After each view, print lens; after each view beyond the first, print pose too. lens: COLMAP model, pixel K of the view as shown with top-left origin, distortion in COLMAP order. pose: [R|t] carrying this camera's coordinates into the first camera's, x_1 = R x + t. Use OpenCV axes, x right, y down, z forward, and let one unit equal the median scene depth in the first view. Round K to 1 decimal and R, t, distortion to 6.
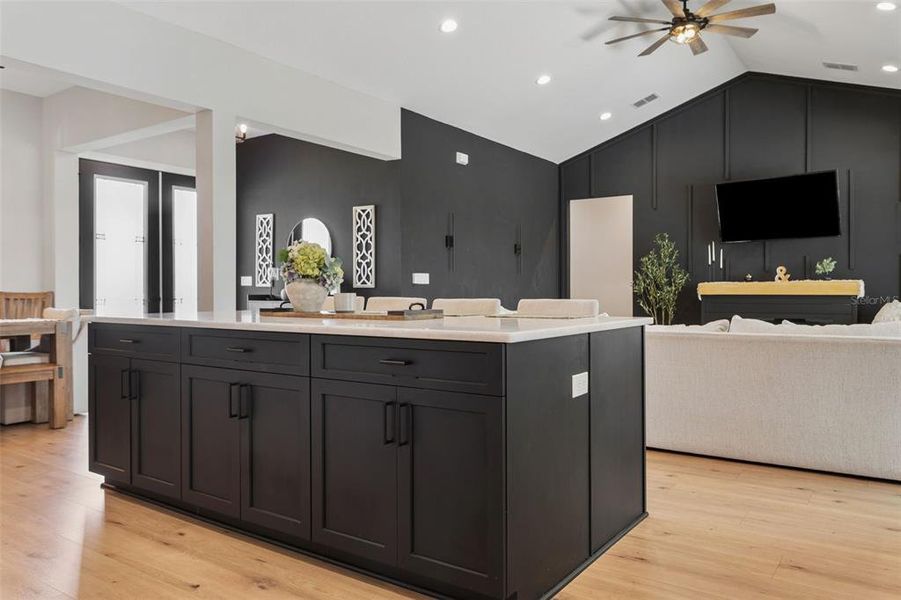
lens RADIAL K [[633.0, 0, 449.7], [0, 633.0, 302.0], [0, 0, 1]] dist [0.020583, -0.001573]
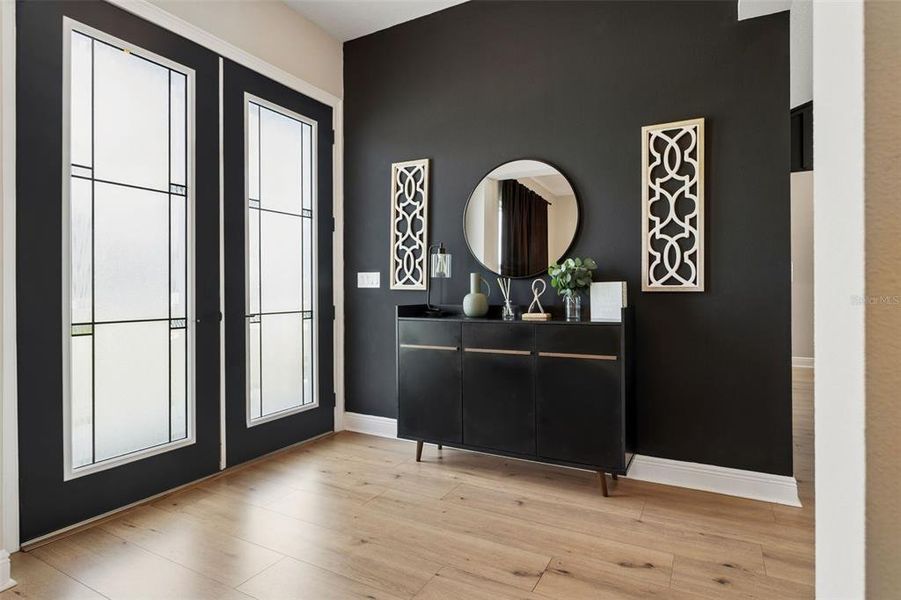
lens RADIAL K [[488.9, 0, 456.1], [0, 488.9, 292.5], [0, 0, 1]] dist [0.032890, 0.000502]
pose [[0.993490, -0.008041, 0.113631, -0.309193], [0.008974, 0.999930, -0.007710, -0.018430], [-0.113561, 0.008679, 0.993493, 0.581139]]
